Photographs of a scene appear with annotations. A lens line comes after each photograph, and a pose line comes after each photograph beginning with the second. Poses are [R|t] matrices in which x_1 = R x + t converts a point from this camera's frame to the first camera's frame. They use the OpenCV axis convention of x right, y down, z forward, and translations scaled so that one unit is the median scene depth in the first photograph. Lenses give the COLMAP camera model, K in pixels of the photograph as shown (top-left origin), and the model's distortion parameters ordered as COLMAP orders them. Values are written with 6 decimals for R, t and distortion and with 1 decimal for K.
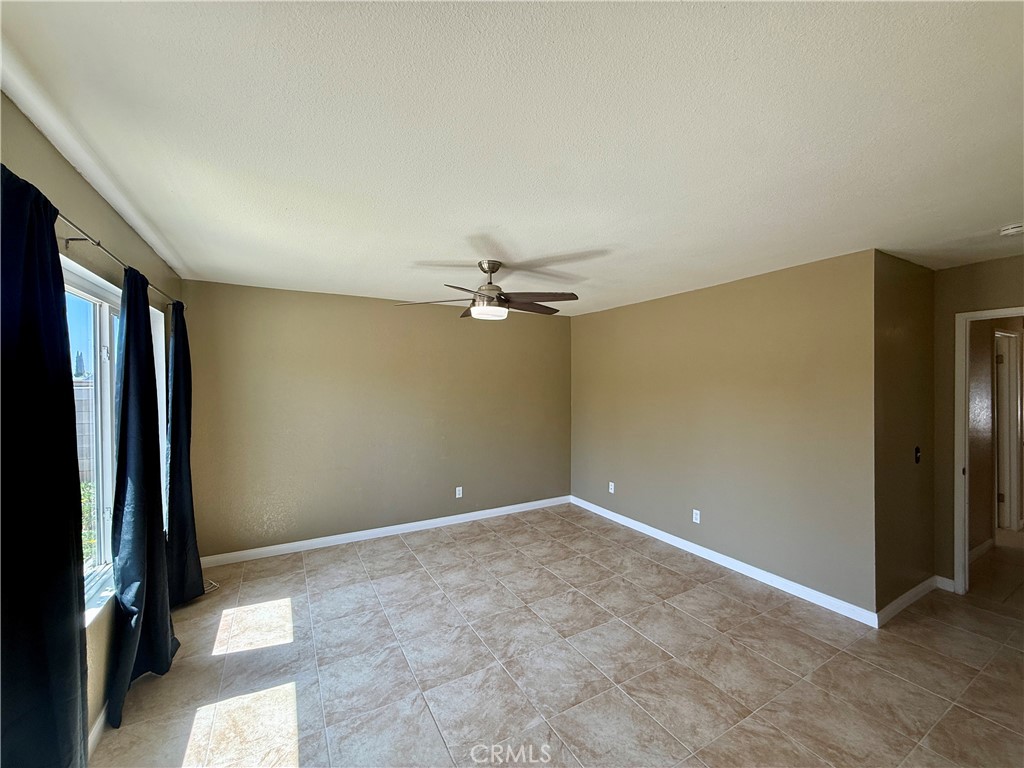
lens RADIAL K [[408.6, 0, 508.0], [0, 408.6, 386.3], [0, 0, 1]] dist [-0.000586, 0.000561]
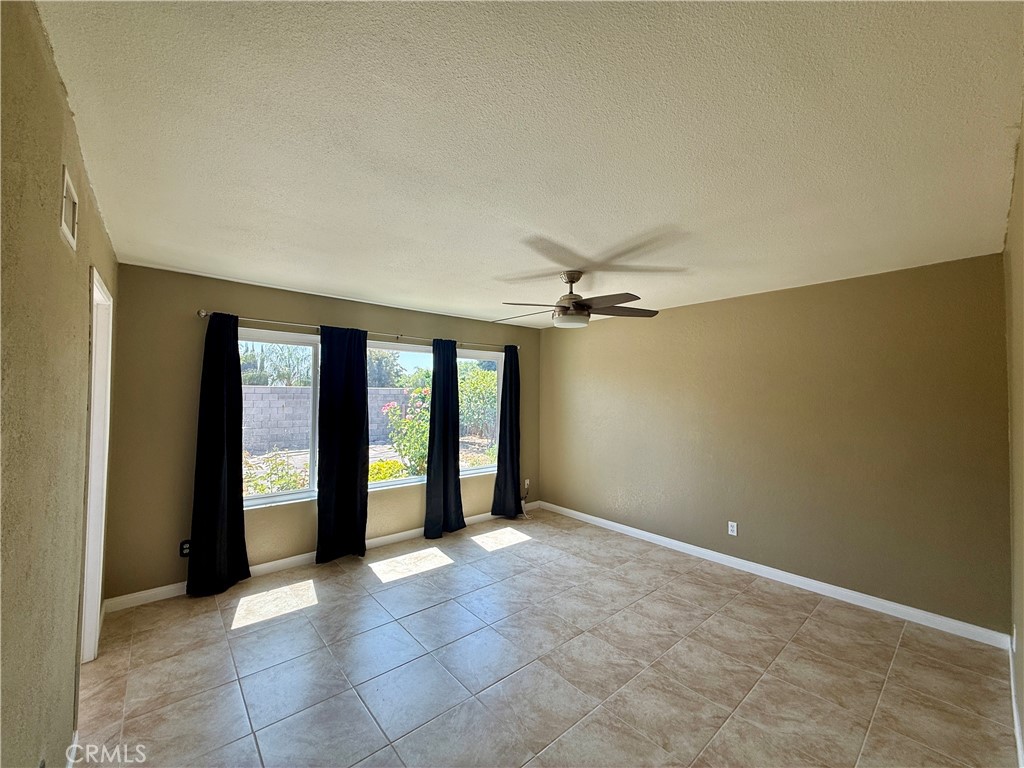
lens RADIAL K [[408.6, 0, 508.8], [0, 408.6, 380.7], [0, 0, 1]] dist [-0.000586, 0.000561]
pose [[0.197863, -0.029744, -0.979778, 0.759314], [-0.017218, 0.999280, -0.033813, 0.005775], [0.980078, 0.023560, 0.197208, 0.522767]]
